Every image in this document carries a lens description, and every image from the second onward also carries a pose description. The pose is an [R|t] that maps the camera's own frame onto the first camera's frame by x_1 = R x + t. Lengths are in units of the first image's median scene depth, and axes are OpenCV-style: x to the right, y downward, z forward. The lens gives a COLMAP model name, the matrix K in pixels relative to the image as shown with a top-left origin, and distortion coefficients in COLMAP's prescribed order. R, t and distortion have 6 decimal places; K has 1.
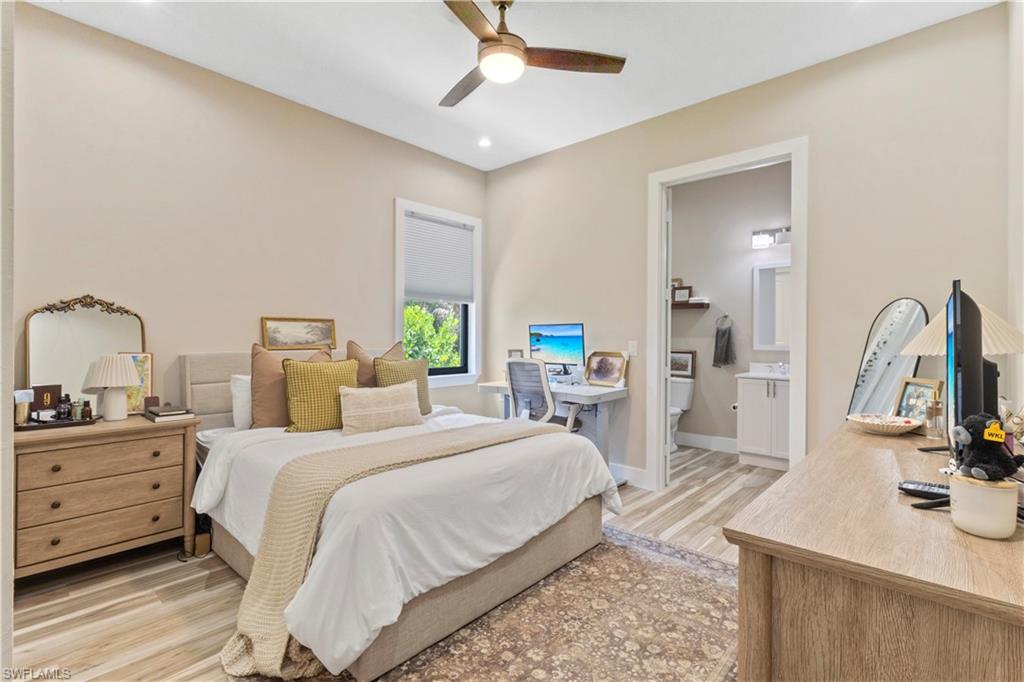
lens RADIAL K [[470.1, 0, 510.5], [0, 470.1, 337.1], [0, 0, 1]] dist [0.004219, 0.001235]
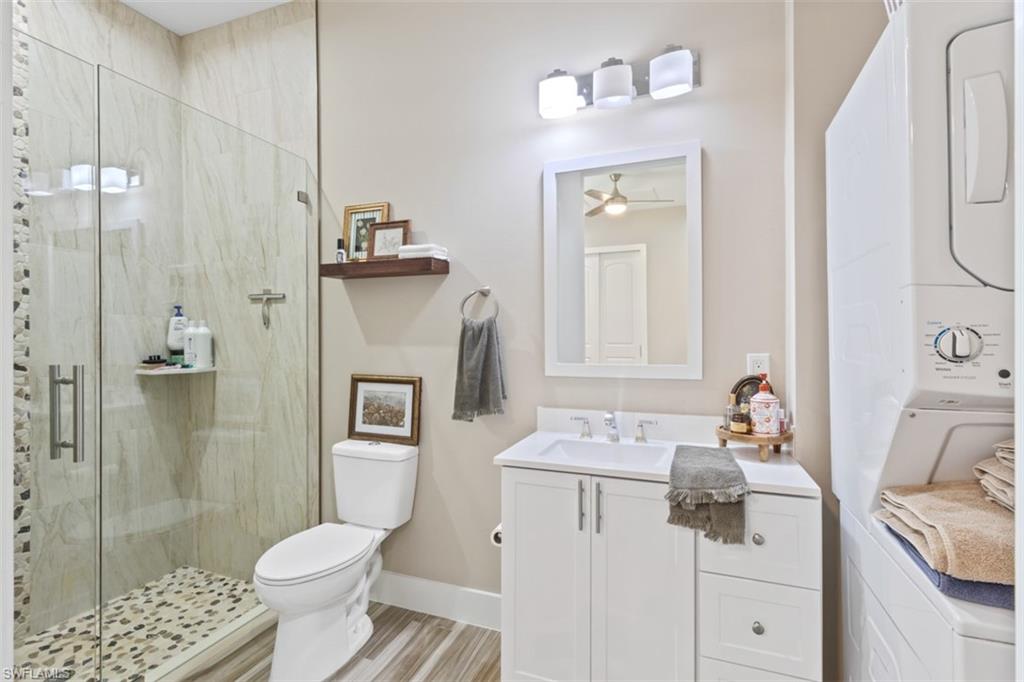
lens RADIAL K [[470.1, 0, 512.9], [0, 470.1, 341.4], [0, 0, 1]] dist [0.004219, 0.001235]
pose [[0.926838, -0.002336, 0.375453, 0.321784], [0.004390, 0.999980, -0.004615, -0.000341], [-0.375435, 0.005925, 0.926830, 0.602907]]
